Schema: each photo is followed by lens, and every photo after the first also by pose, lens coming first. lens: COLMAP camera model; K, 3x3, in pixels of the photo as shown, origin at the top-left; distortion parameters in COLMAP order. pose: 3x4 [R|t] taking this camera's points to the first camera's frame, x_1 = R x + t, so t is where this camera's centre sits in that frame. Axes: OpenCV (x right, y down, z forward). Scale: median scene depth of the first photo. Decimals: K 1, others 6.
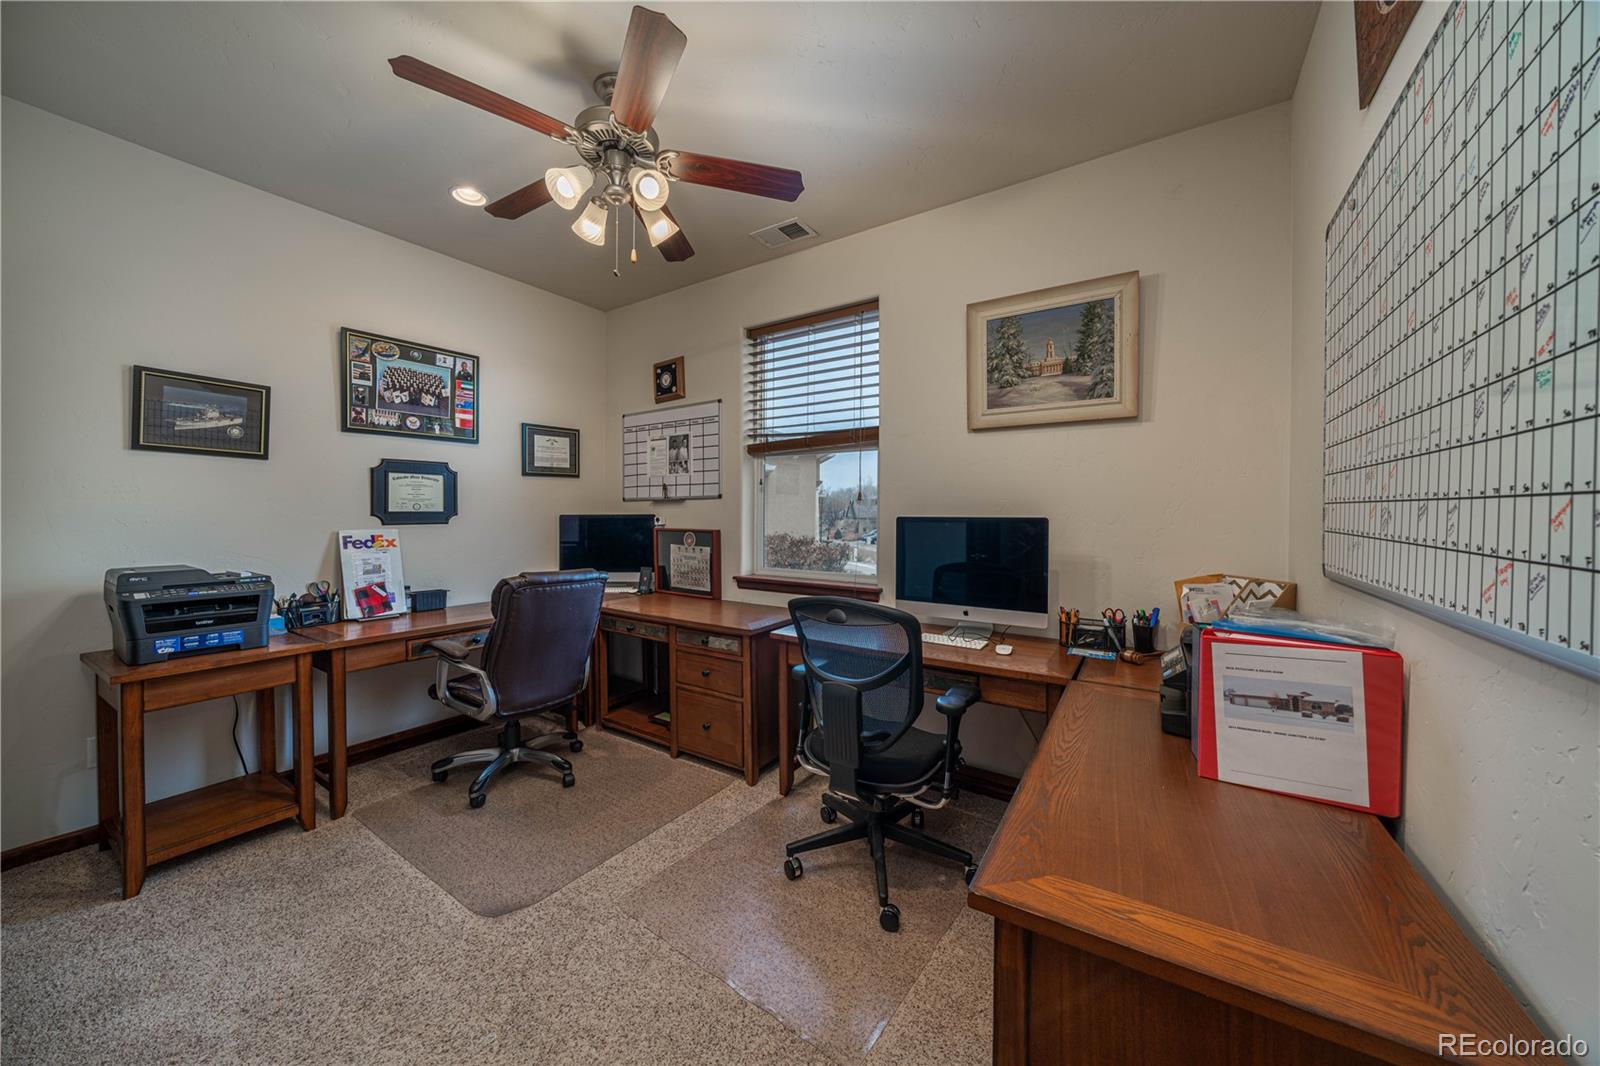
lens RADIAL K [[555.3, 0, 797.0], [0, 555.3, 525.7], [0, 0, 1]] dist [-0.002613, 0.000551]
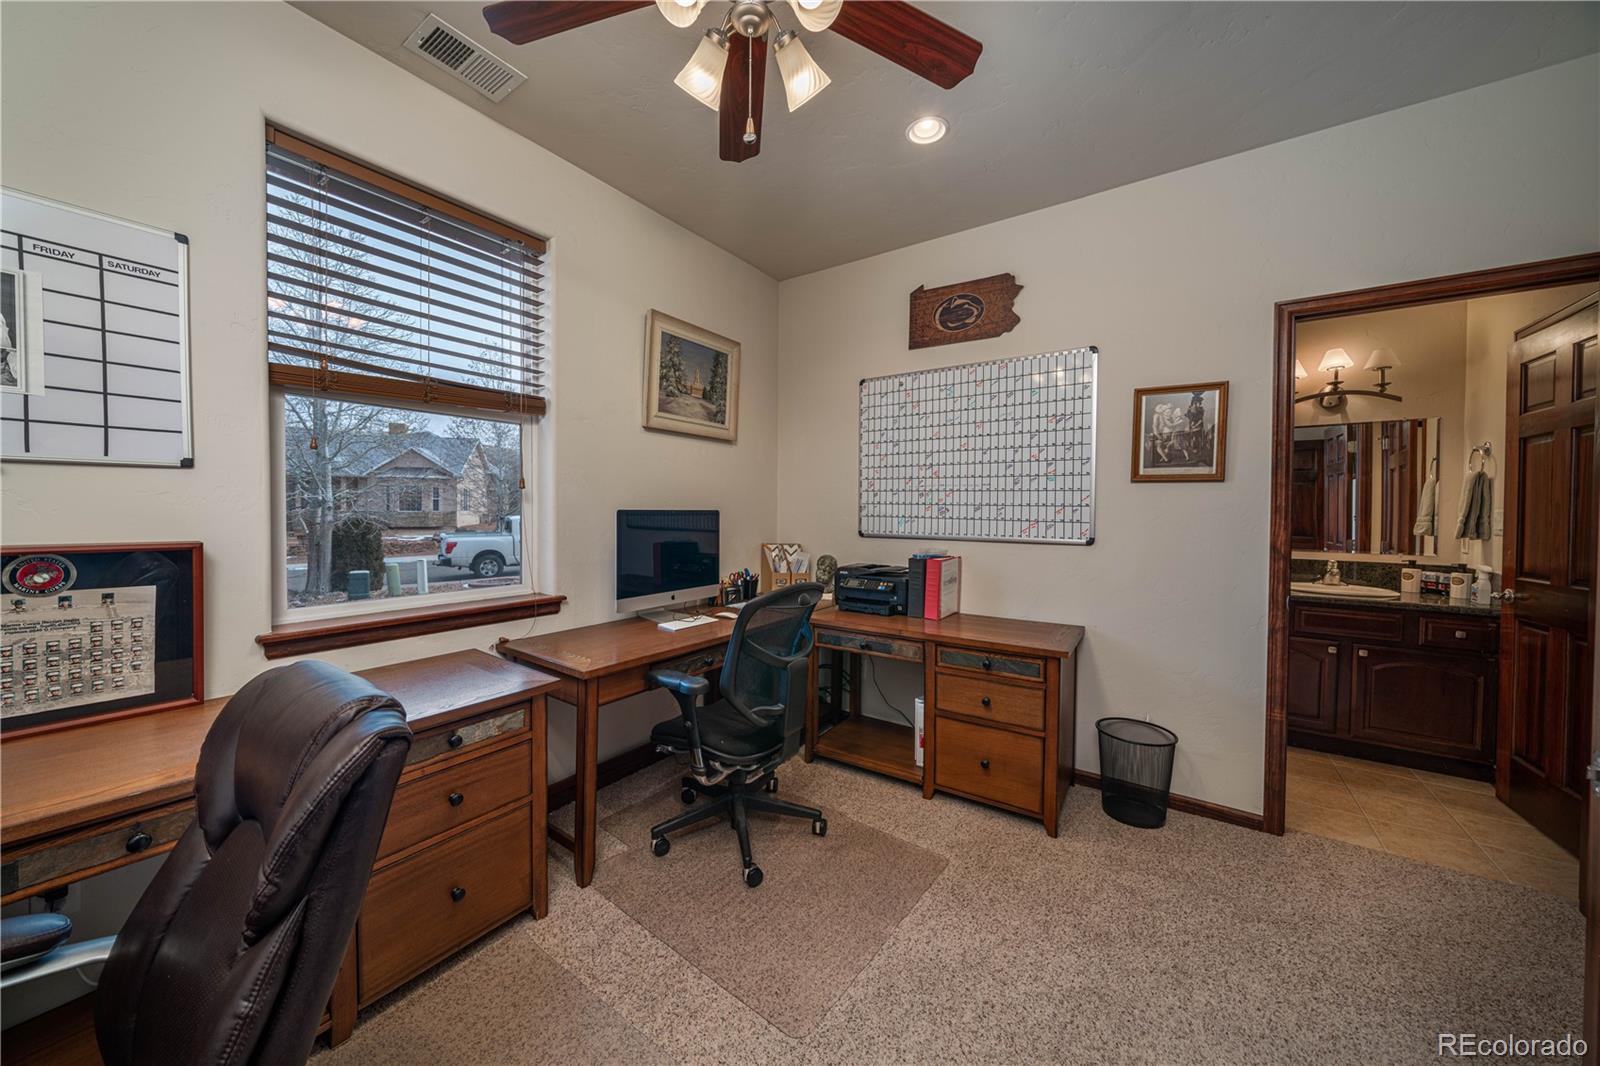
lens RADIAL K [[555.3, 0, 804.2], [0, 555.3, 524.6], [0, 0, 1]] dist [-0.002613, 0.000551]
pose [[0.006913, -0.033469, 0.999416, -0.796869], [0.013527, 0.999351, 0.033373, -0.020286], [-0.999885, 0.013288, 0.007362, 0.741210]]
